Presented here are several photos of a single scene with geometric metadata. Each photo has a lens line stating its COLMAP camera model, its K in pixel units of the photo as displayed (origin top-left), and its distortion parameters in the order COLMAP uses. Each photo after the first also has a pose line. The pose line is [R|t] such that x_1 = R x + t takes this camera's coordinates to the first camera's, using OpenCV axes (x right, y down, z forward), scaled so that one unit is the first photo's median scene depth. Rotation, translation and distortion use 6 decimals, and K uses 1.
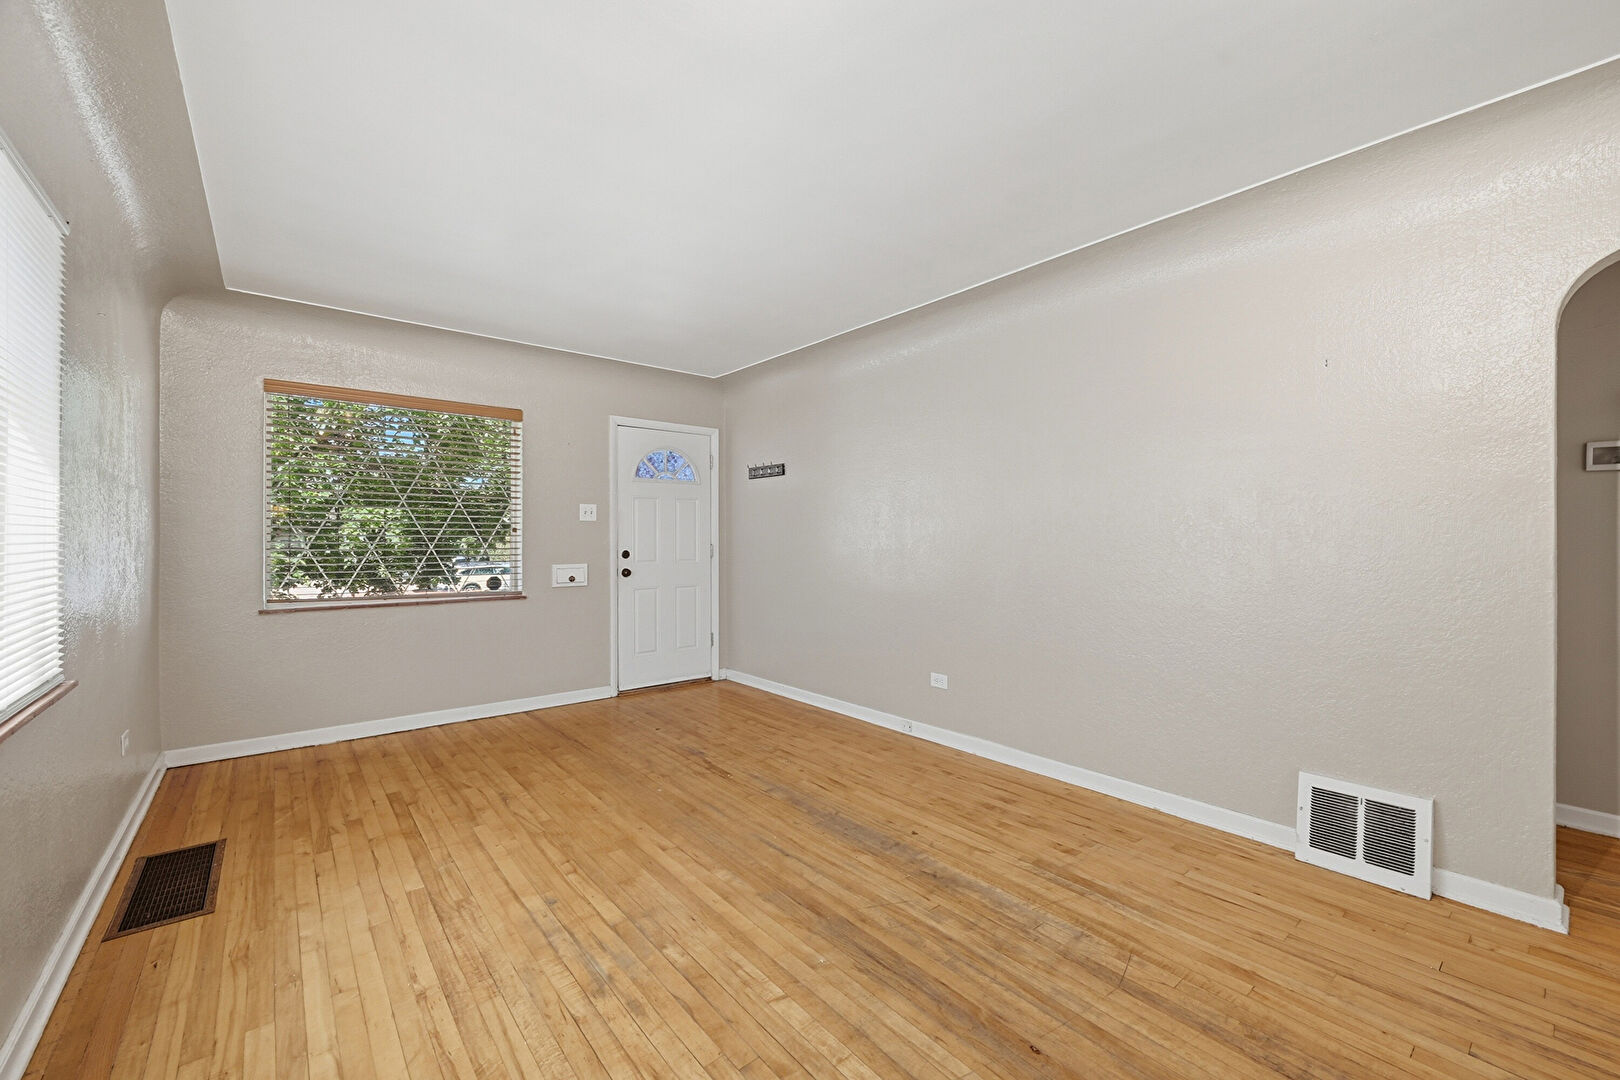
lens RADIAL K [[651.1, 0, 819.1], [0, 651.1, 533.6], [0, 0, 1]] dist [-0.004734, -0.000685]
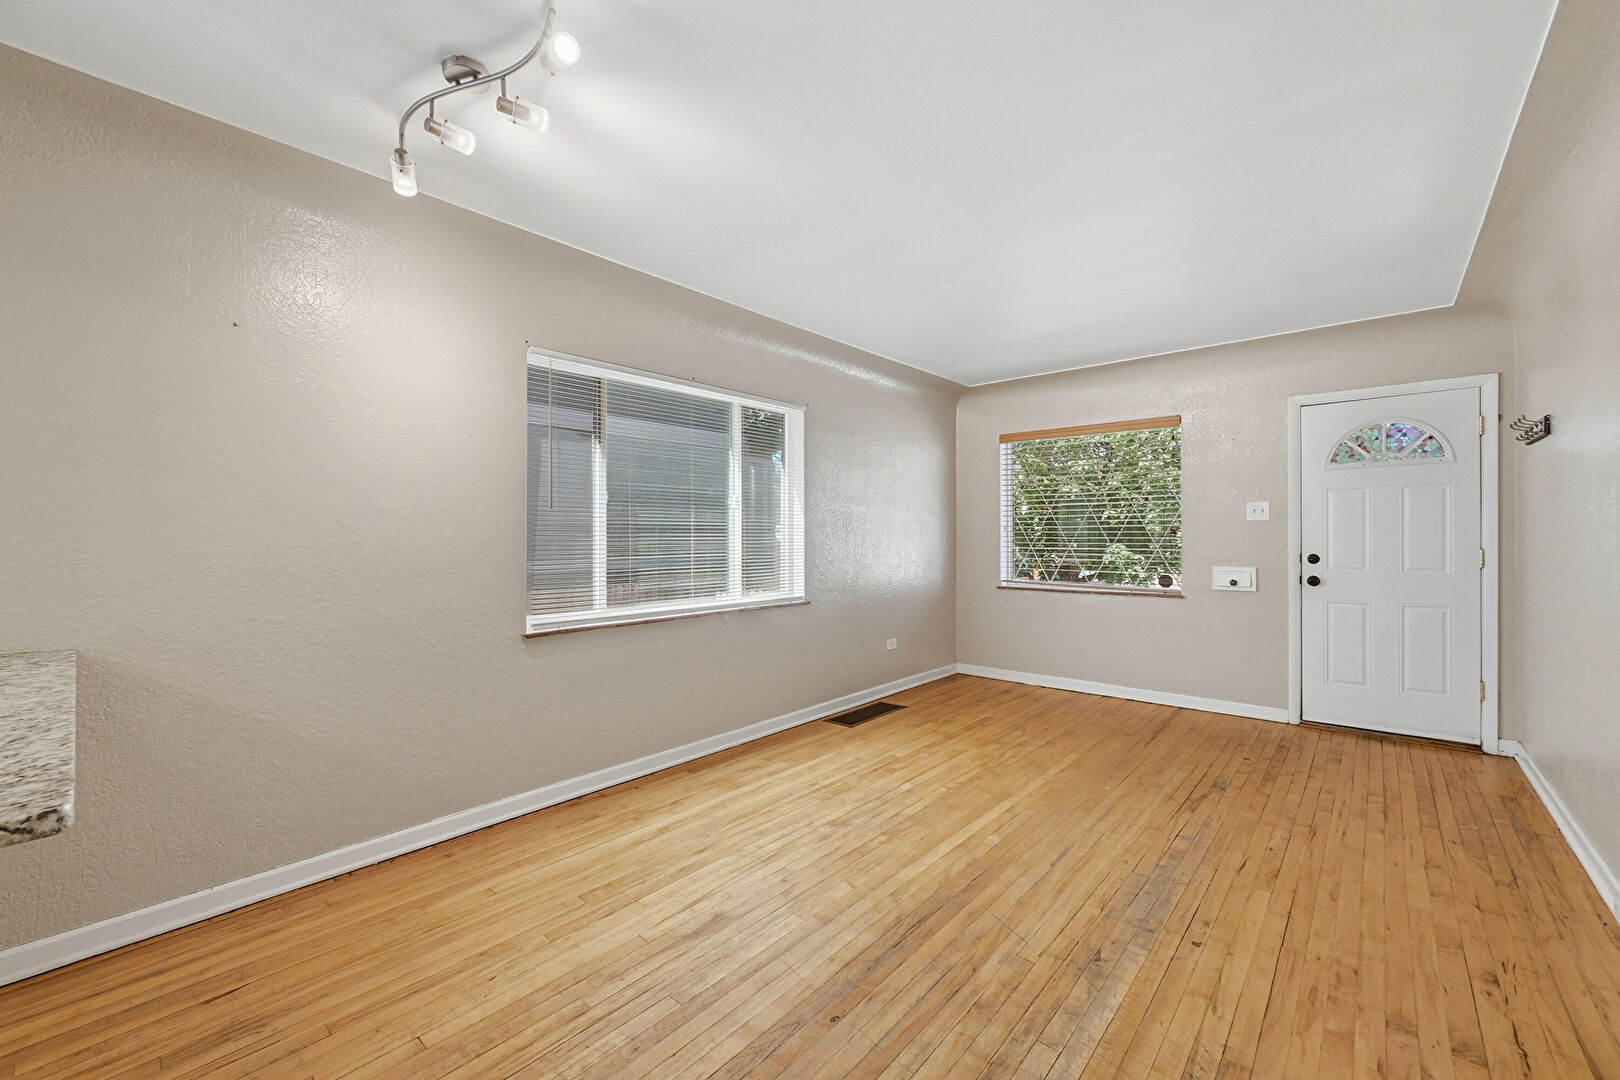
lens RADIAL K [[651.1, 0, 822.7], [0, 651.1, 541.1], [0, 0, 1]] dist [-0.004734, -0.000685]
pose [[0.155188, 0.004839, -0.987873, 0.717106], [0.009174, 0.999938, 0.006339, -0.002932], [0.987842, -0.010047, 0.155134, 0.422139]]
